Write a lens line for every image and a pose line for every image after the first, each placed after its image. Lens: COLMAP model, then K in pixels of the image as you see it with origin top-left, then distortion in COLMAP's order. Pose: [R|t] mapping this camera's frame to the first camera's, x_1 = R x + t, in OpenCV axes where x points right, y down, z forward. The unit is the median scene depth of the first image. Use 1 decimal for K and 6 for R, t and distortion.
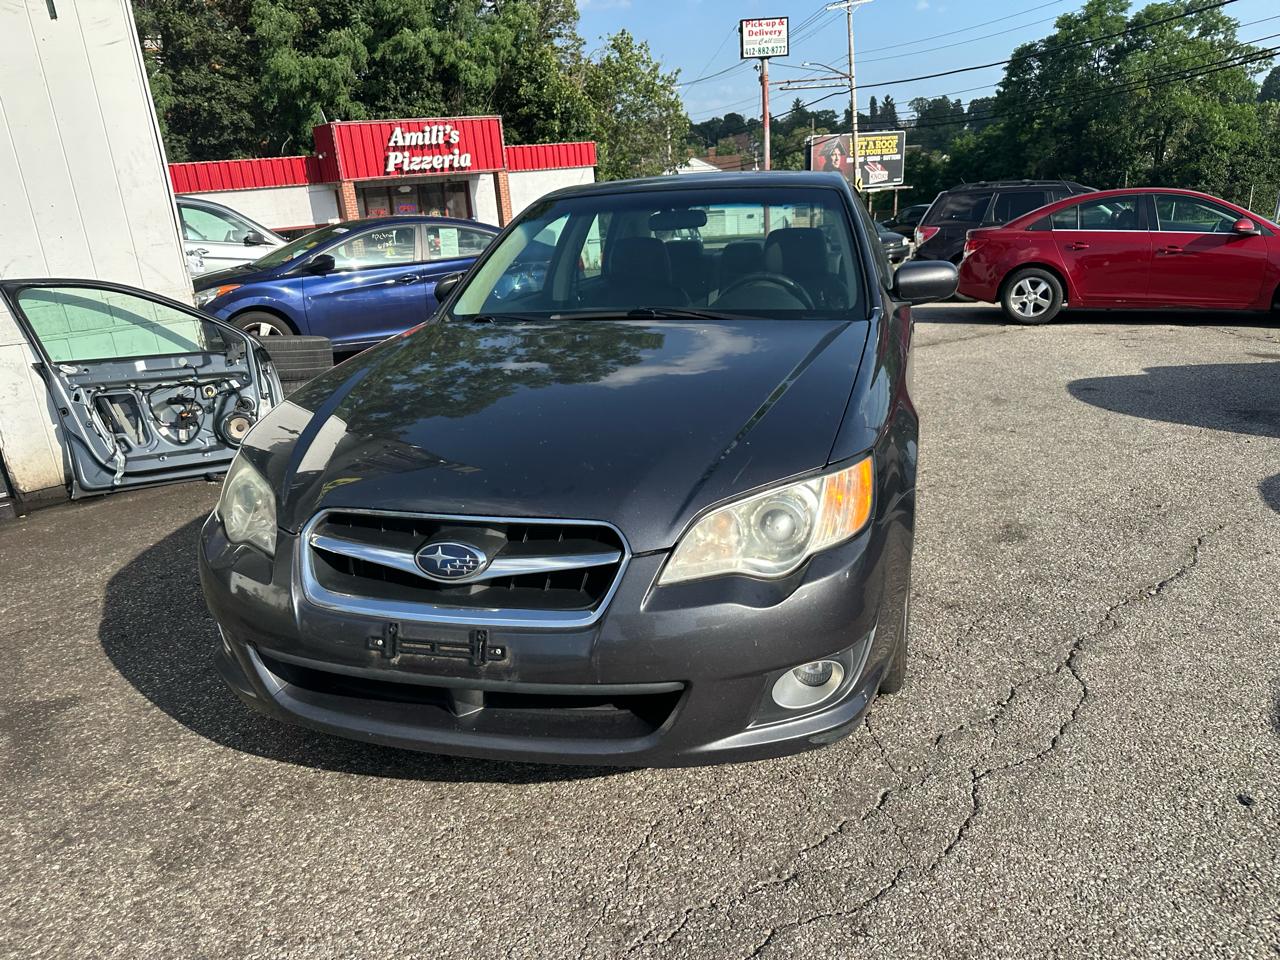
lens RADIAL K [[952.9, 0, 688.7], [0, 952.9, 479.3], [0, 0, 1]] dist [0.036640, -0.052371]
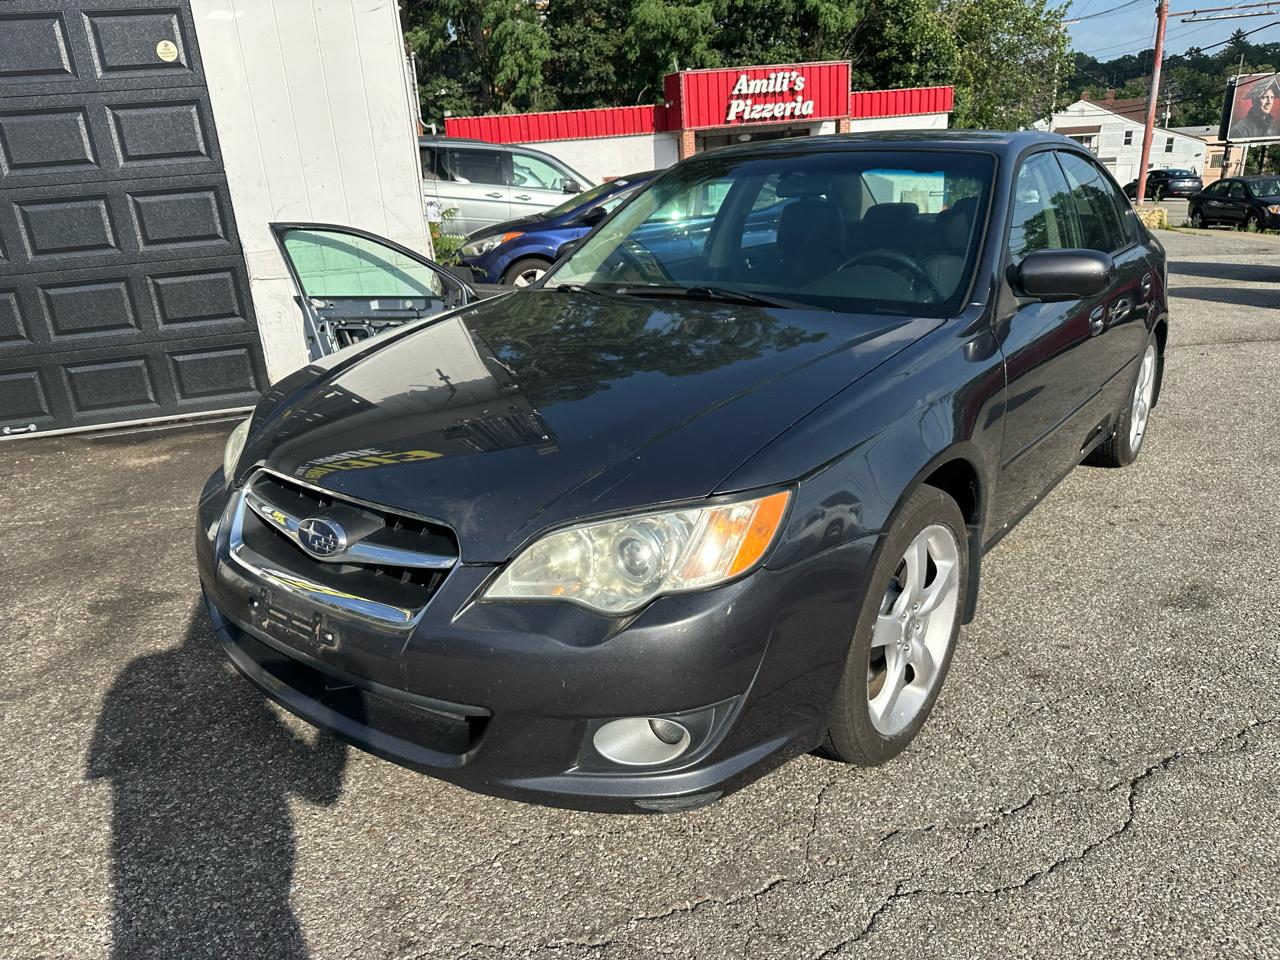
lens RADIAL K [[967.1, 0, 640.0], [0, 967.1, 480.0], [0, 0, 1]] dist [0.007087, -0.018104]
pose [[0.916207, 0.138319, -0.376075, 0.036335], [-0.120285, 0.990187, 0.071145, -0.007319], [0.382225, -0.019948, 0.923854, 0.015841]]
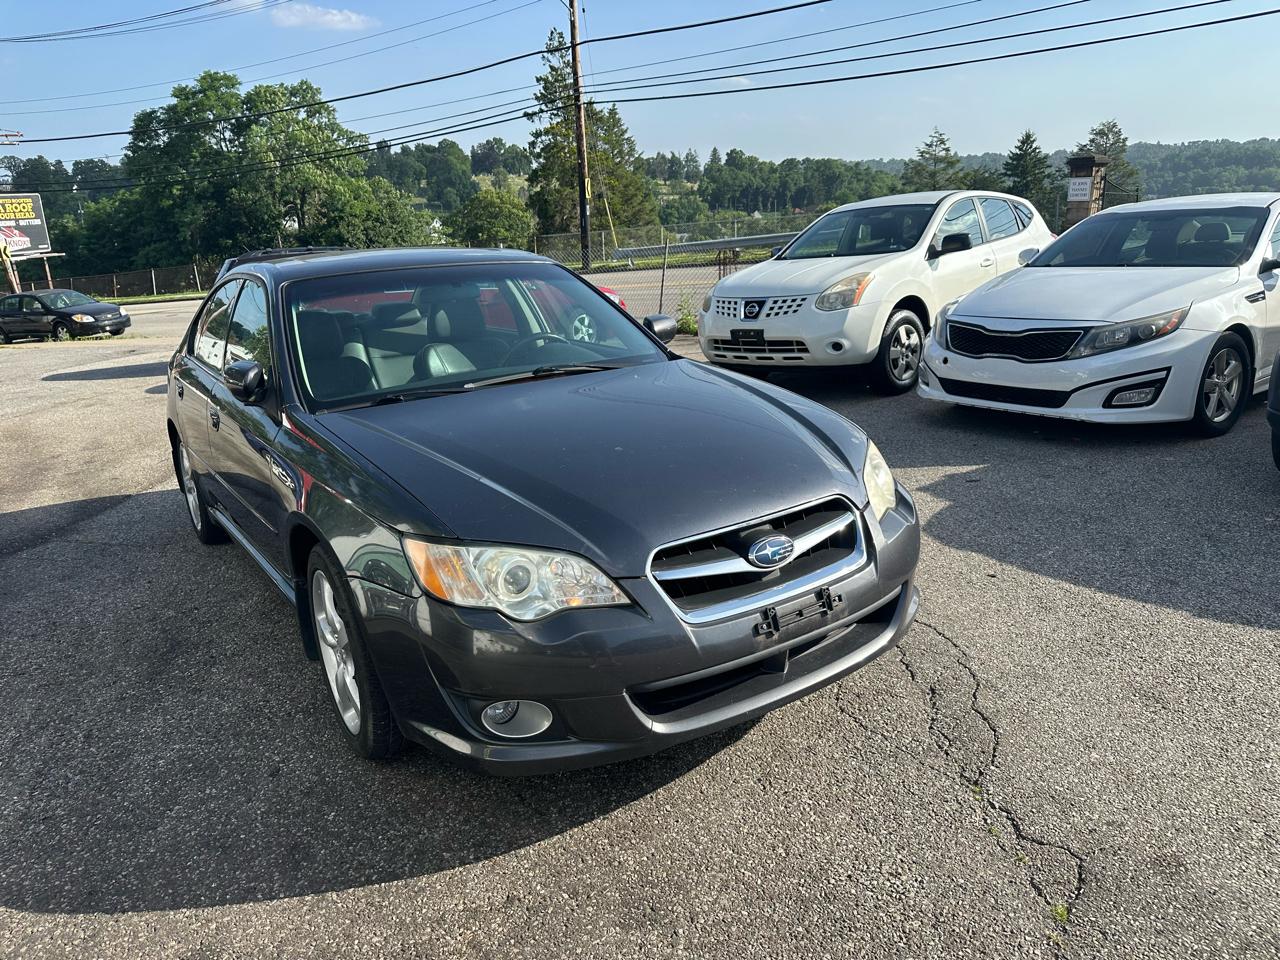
lens RADIAL K [[967.1, 0, 640.0], [0, 967.1, 480.0], [0, 0, 1]] dist [0.007087, -0.018104]
pose [[0.610359, -0.201492, 0.766069, -0.112449], [0.246958, 0.967309, 0.057660, -0.010791], [-0.752644, 0.153993, 0.640166, 0.023816]]
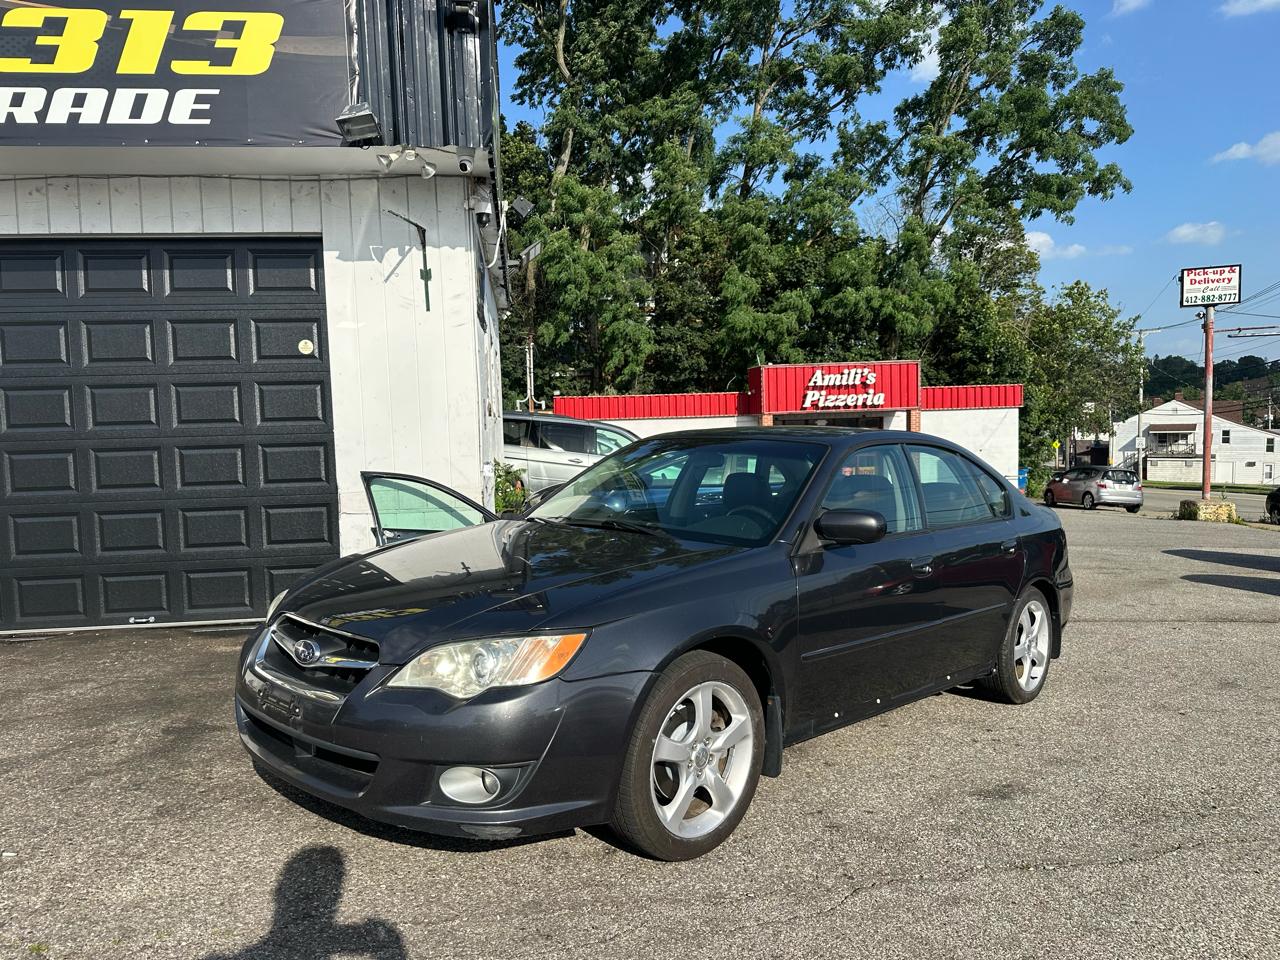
lens RADIAL K [[953.2, 0, 646.5], [0, 953.2, 464.8], [0, 0, 1]] dist [0.095055, -0.161898]
pose [[0.865697, 0.065673, -0.496242, 0.086794], [-0.186144, 0.962498, -0.197352, -0.000381], [0.464671, 0.263220, 0.845456, -0.016053]]
